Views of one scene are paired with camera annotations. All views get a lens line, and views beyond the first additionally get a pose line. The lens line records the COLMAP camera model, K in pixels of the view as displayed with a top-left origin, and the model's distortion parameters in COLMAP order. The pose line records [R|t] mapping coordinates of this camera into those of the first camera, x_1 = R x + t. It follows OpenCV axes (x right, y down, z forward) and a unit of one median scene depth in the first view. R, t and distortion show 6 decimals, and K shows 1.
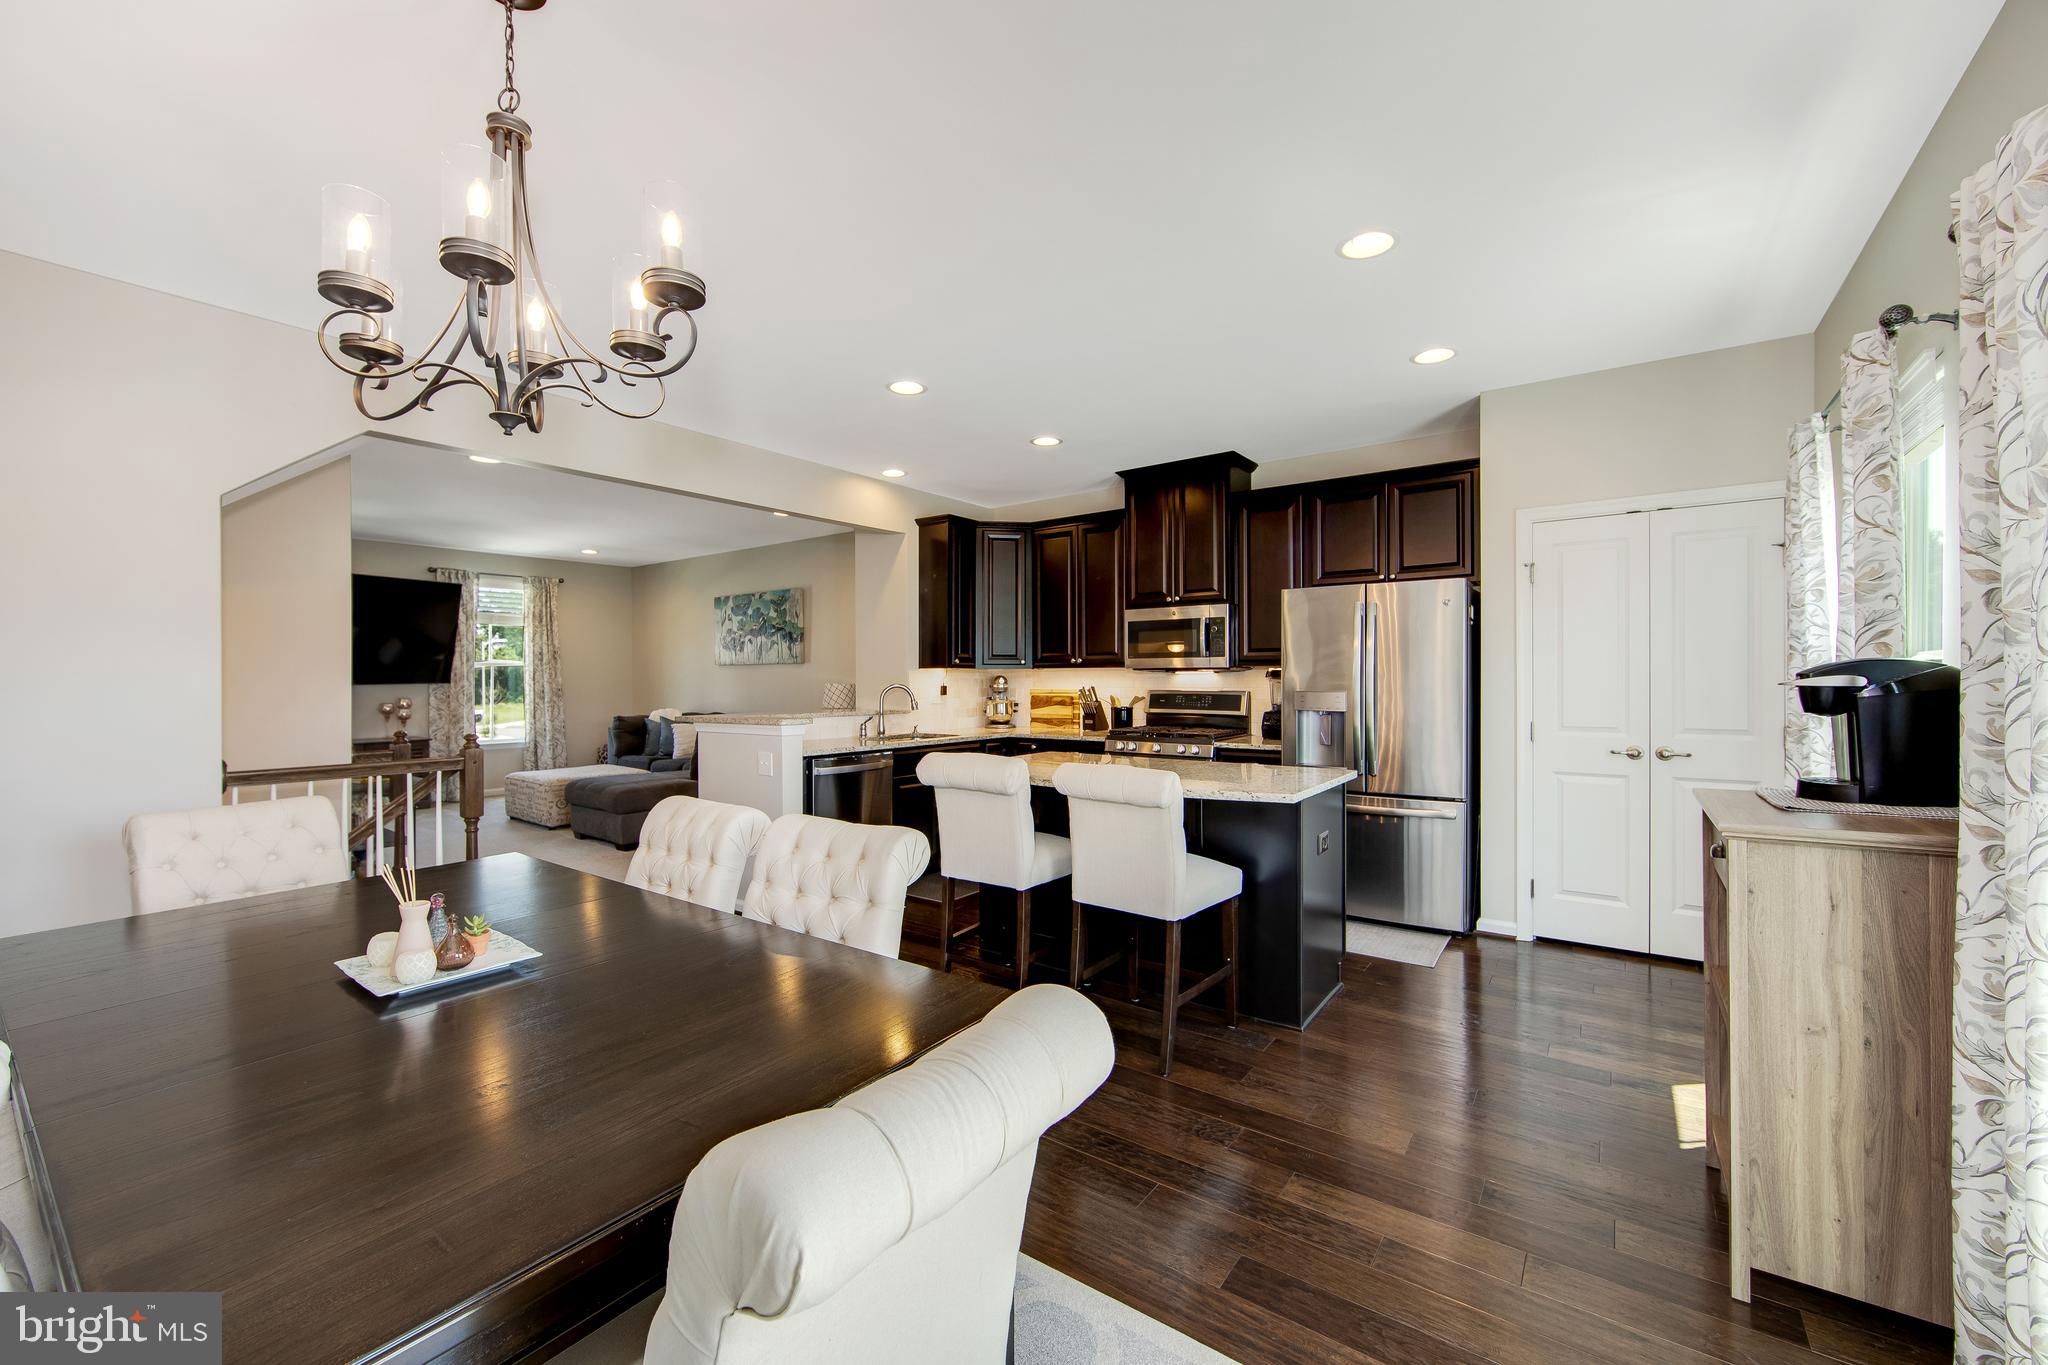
lens RADIAL K [[815.9, 0, 1016.5], [0, 815.9, 682.7], [0, 0, 1]] dist [-0.004029, 0.000158]
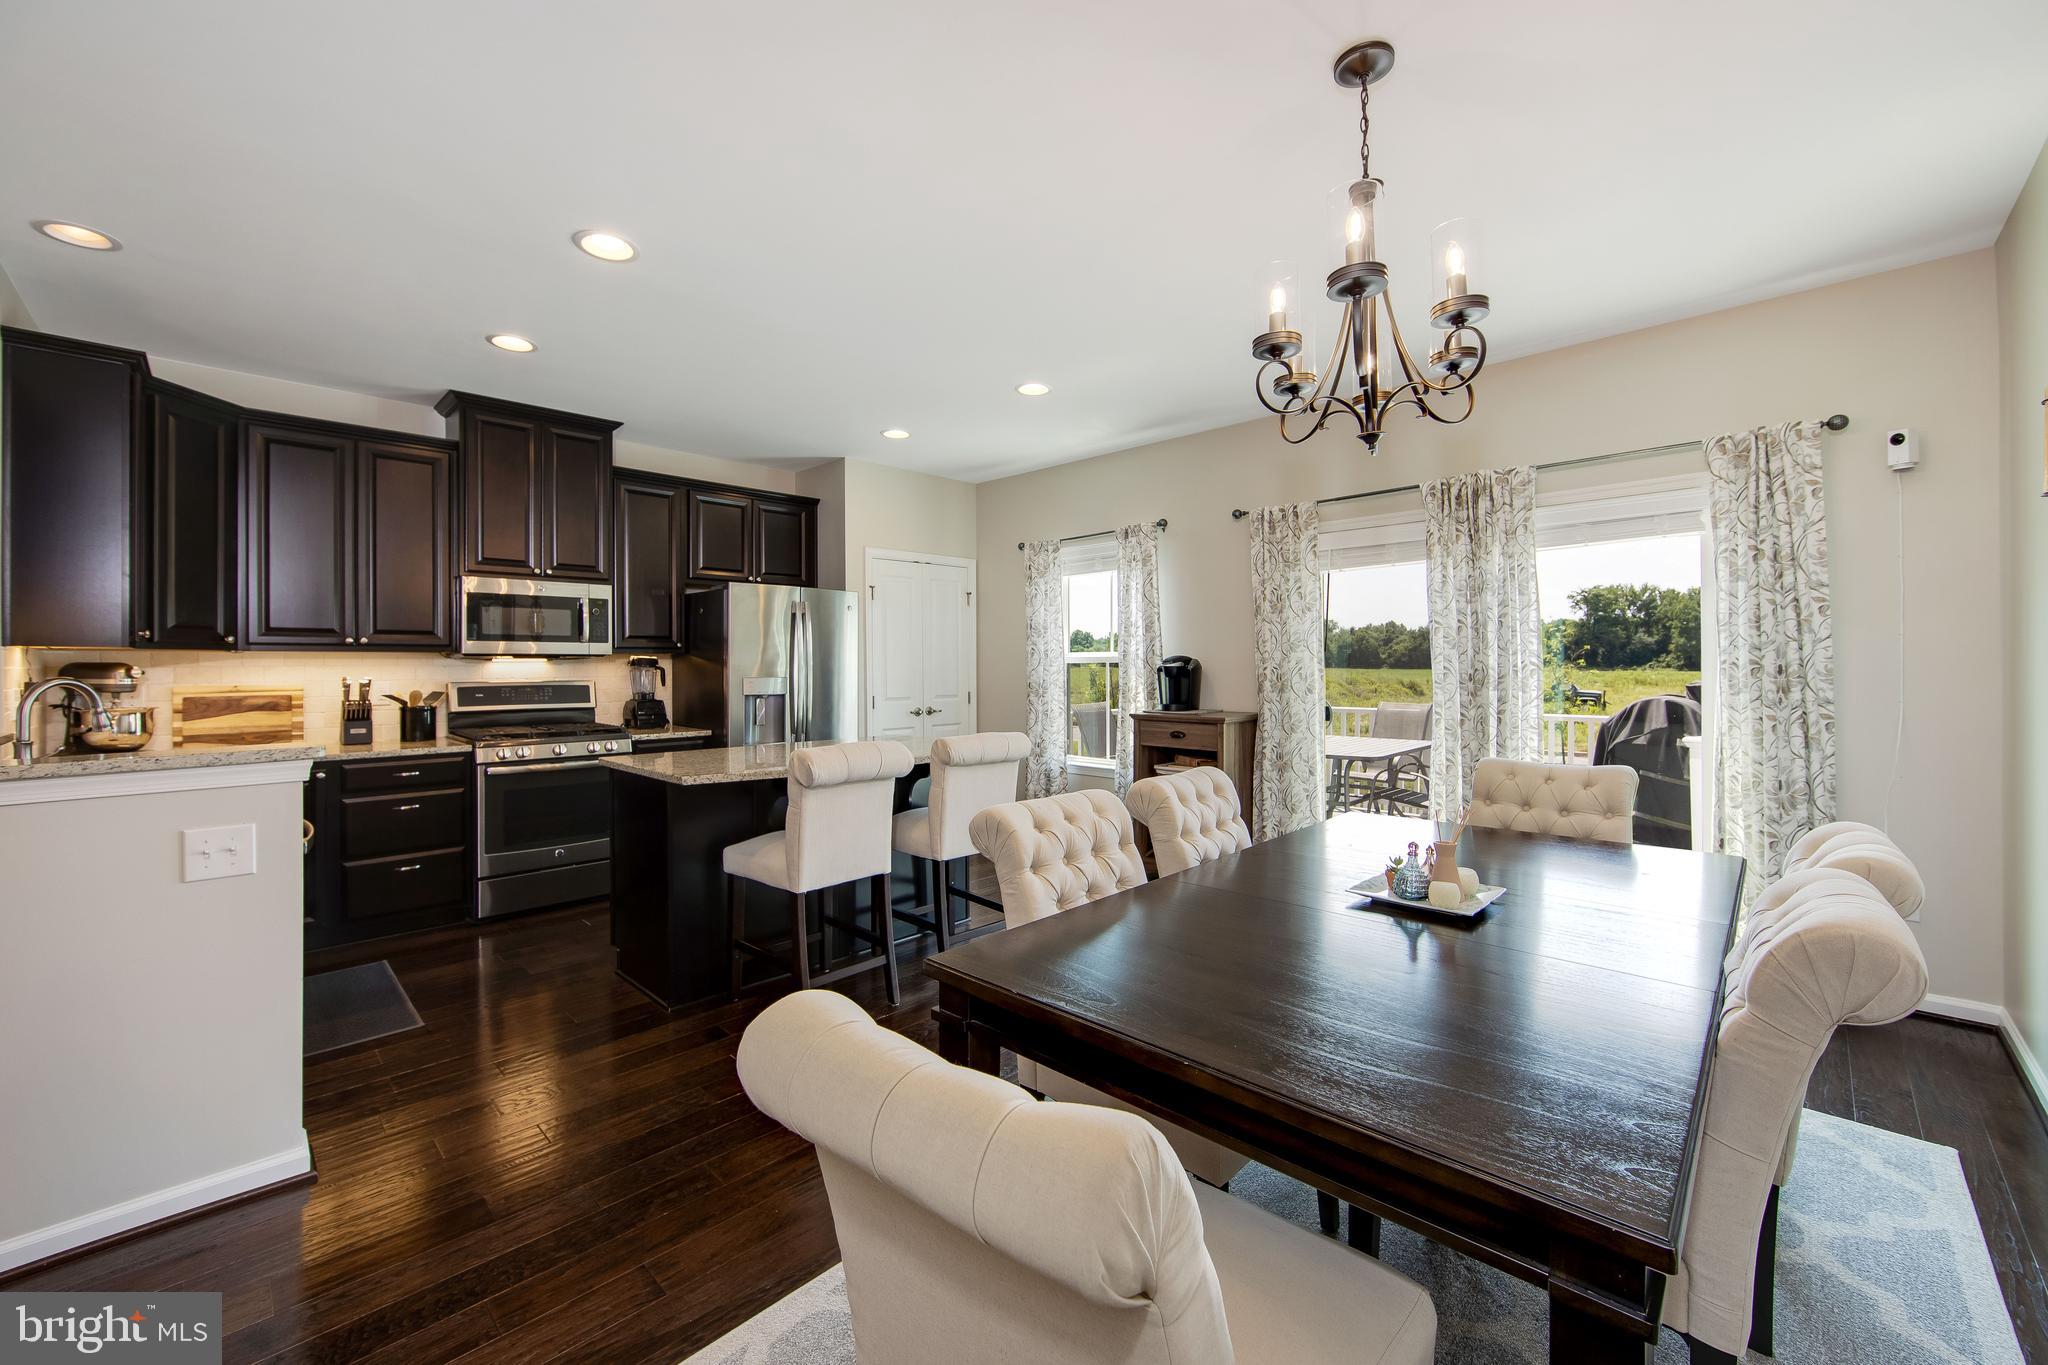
lens RADIAL K [[821.5, 0, 1010.9], [0, 821.5, 663.4], [0, 0, 1]] dist [-0.001125, 0.000024]
pose [[0.146909, 0.005411, 0.989135, -0.549691], [0.012136, 0.999900, -0.007272, 0.003225], [-0.989076, 0.013072, 0.146828, 0.389472]]
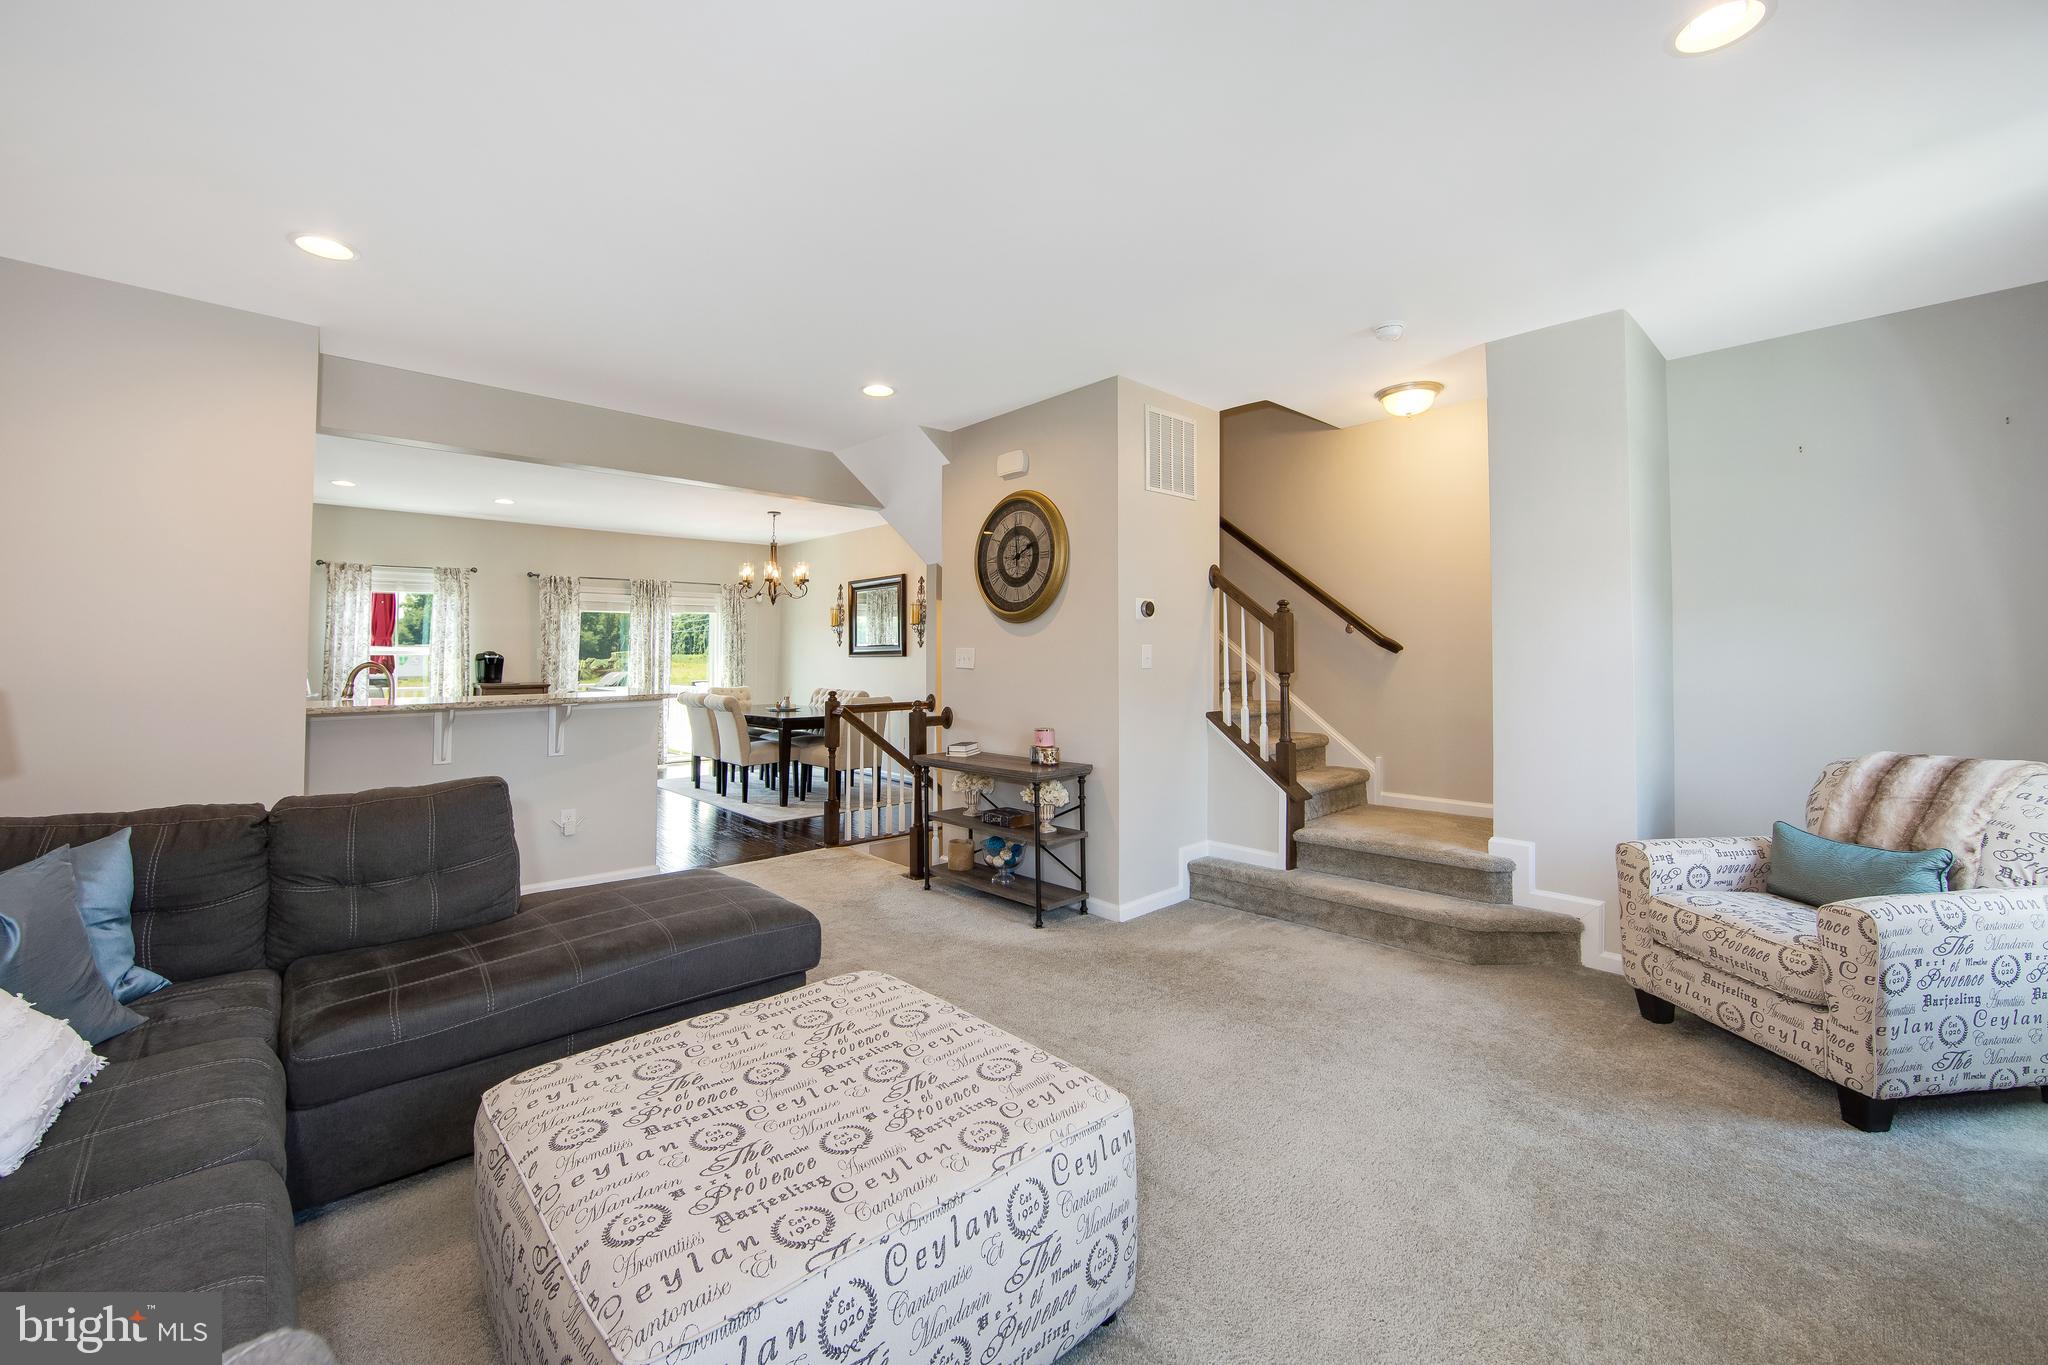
lens RADIAL K [[835.8, 0, 1007.4], [0, 835.8, 629.7], [0, 0, 1]] dist [-0.001877, -0.000043]
pose [[-0.979944, 0.009858, 0.199028, -0.883406], [0.004710, 0.999642, -0.026323, -0.003031], [-0.199217, -0.024857, -0.979640, 1.663358]]
